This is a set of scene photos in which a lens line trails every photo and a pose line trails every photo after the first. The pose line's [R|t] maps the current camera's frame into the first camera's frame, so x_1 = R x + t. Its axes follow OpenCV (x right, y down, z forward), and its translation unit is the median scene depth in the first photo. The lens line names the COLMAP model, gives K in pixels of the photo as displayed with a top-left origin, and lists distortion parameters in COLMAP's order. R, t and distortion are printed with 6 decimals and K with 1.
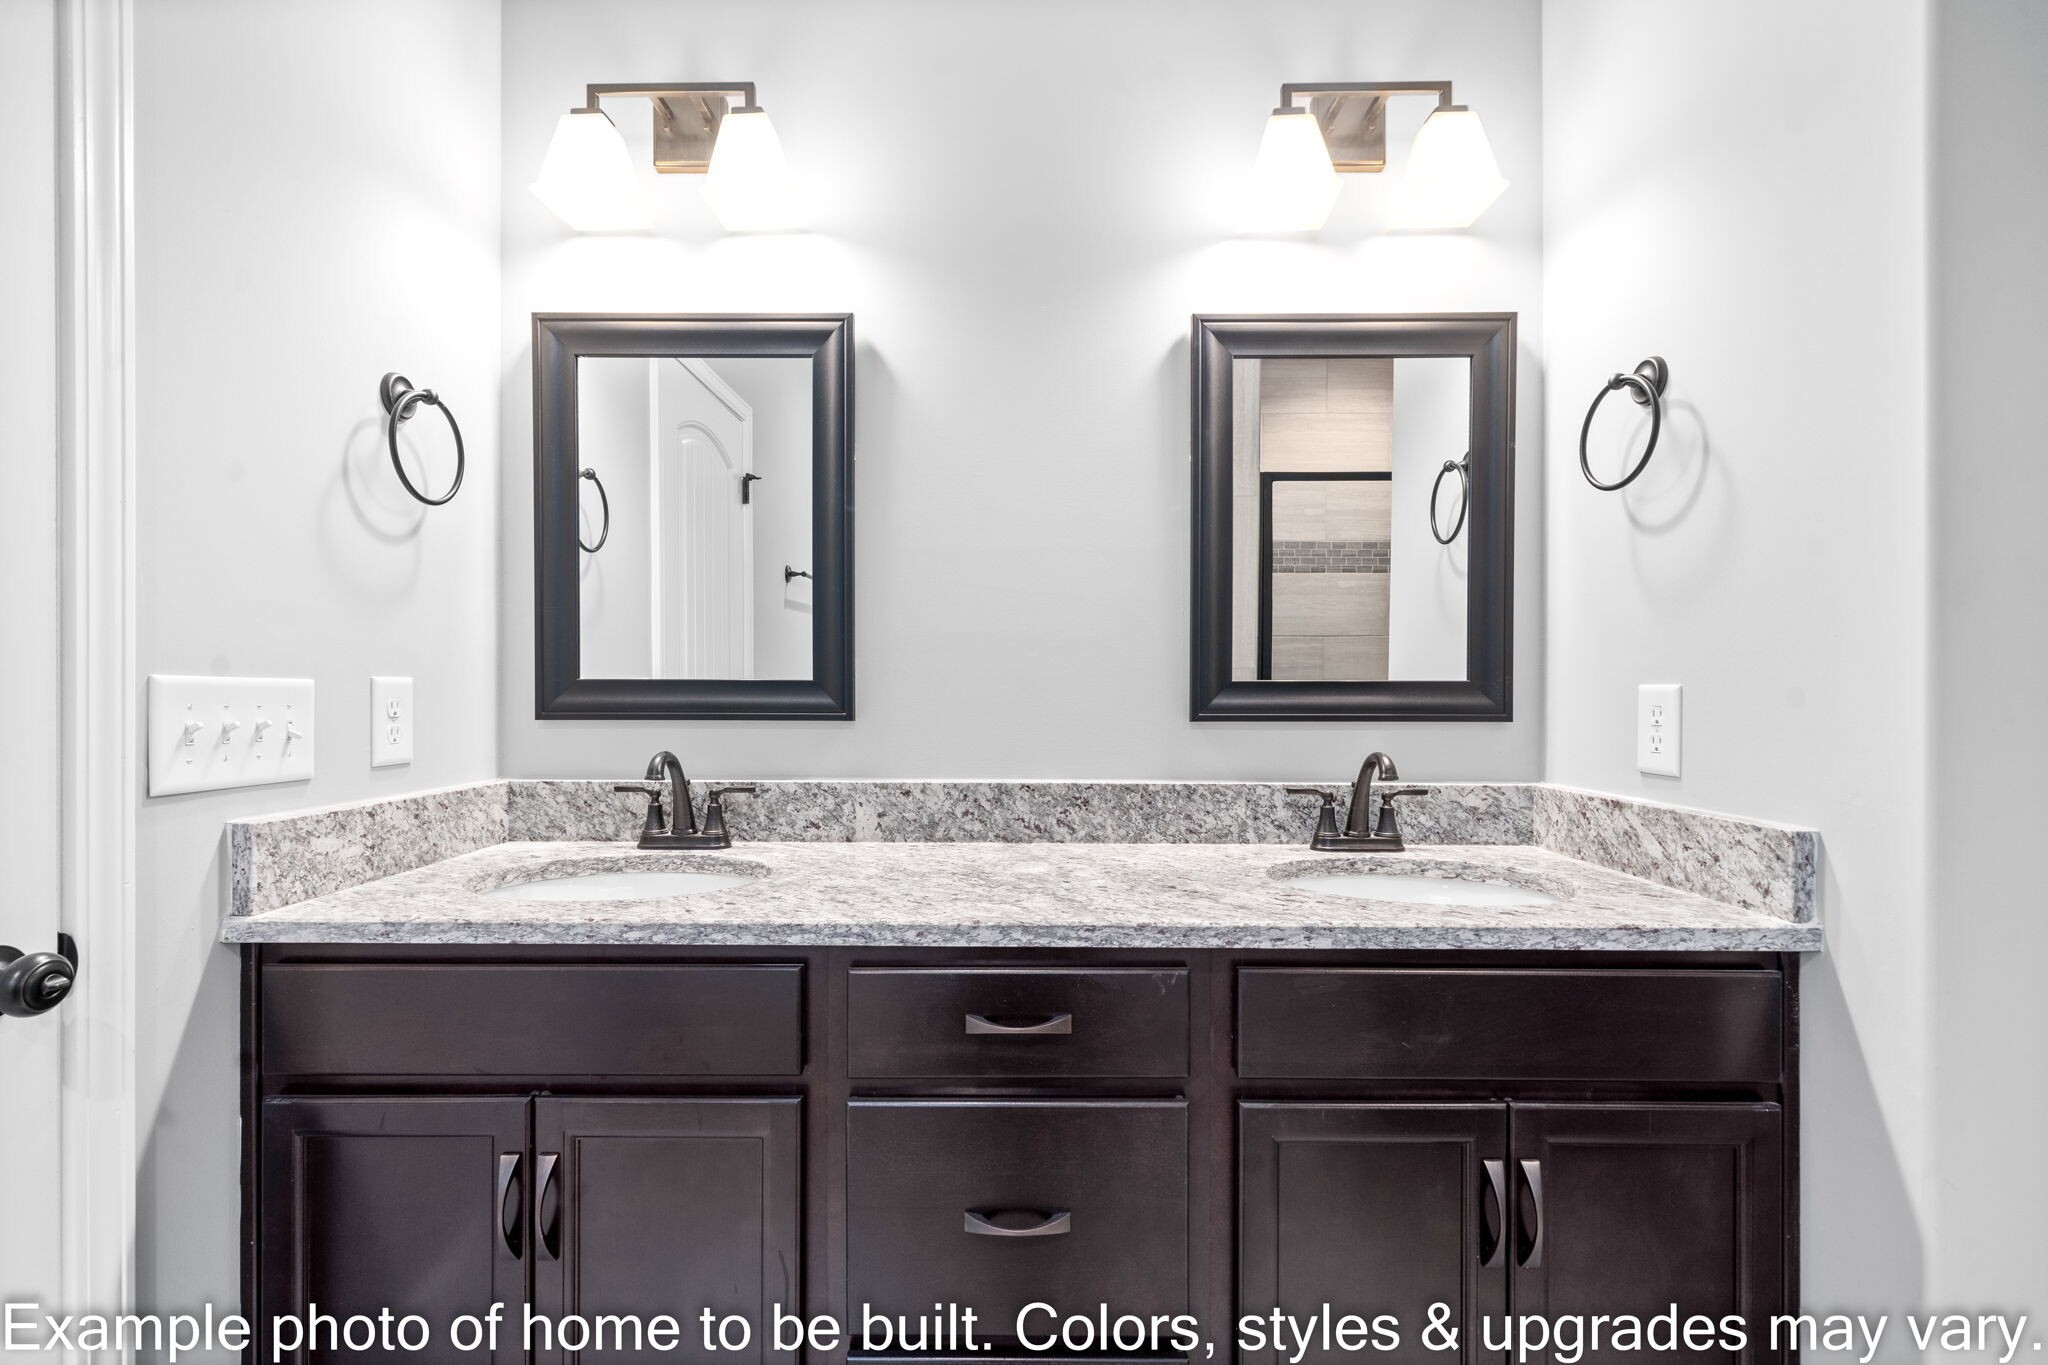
lens RADIAL K [[960.1, 0, 1022.5], [0, 960.1, 678.7], [0, 0, 1]] dist [0.004421, -0.002623]
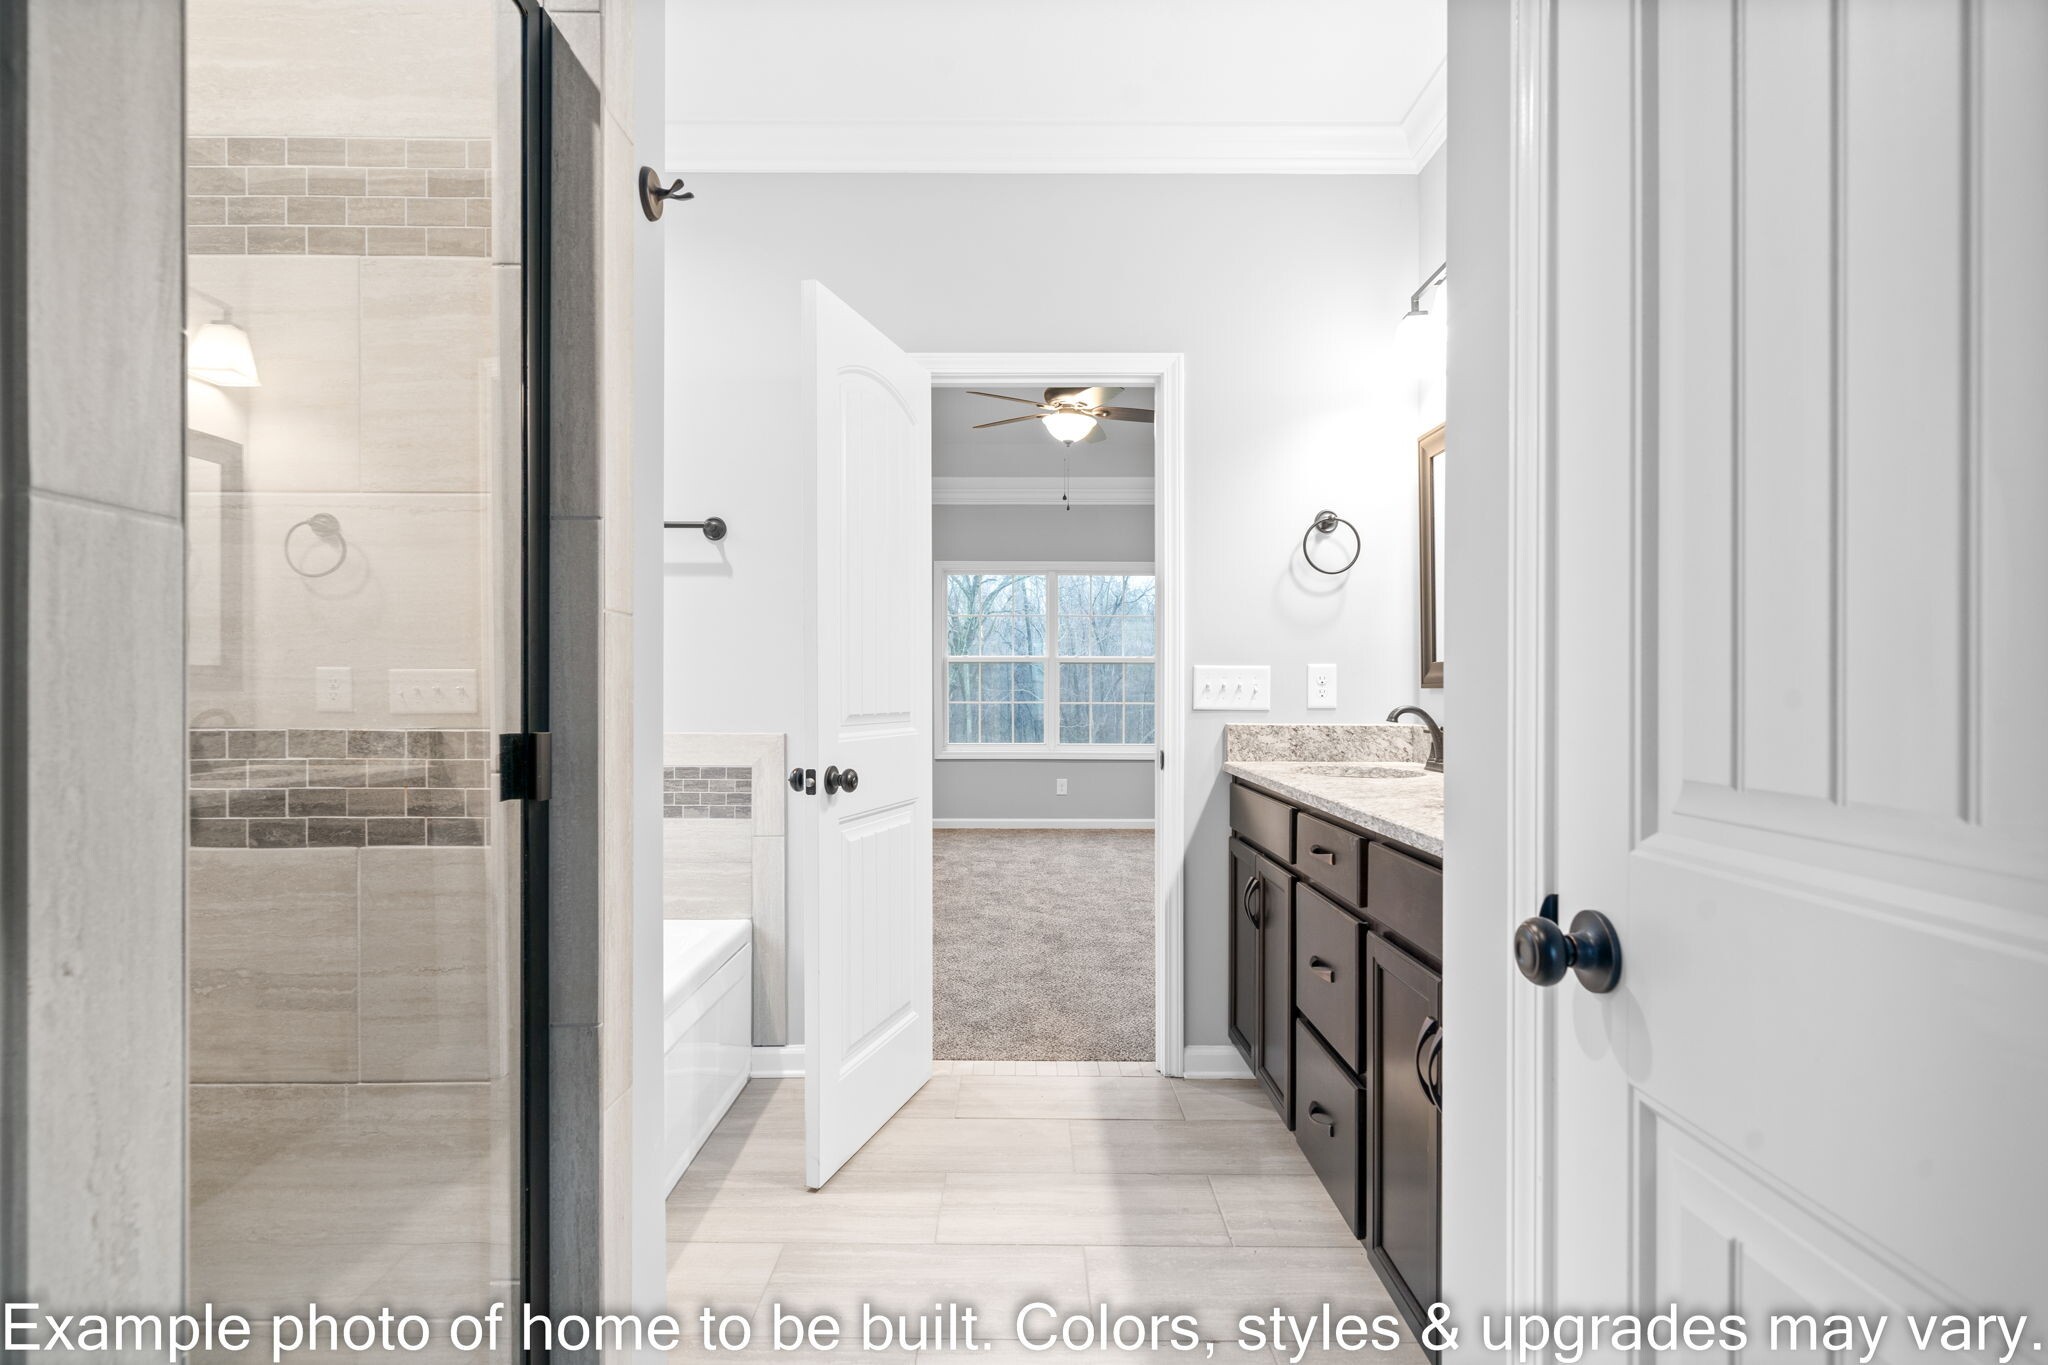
lens RADIAL K [[960.1, 0, 1023.3], [0, 960.1, 681.3], [0, 0, 1]] dist [0.004421, -0.002623]
pose [[-0.009062, 0.007373, -0.999932, 1.431013], [0.008619, 0.999936, 0.007295, 0.014904], [0.999922, -0.008553, -0.009125, 0.430693]]
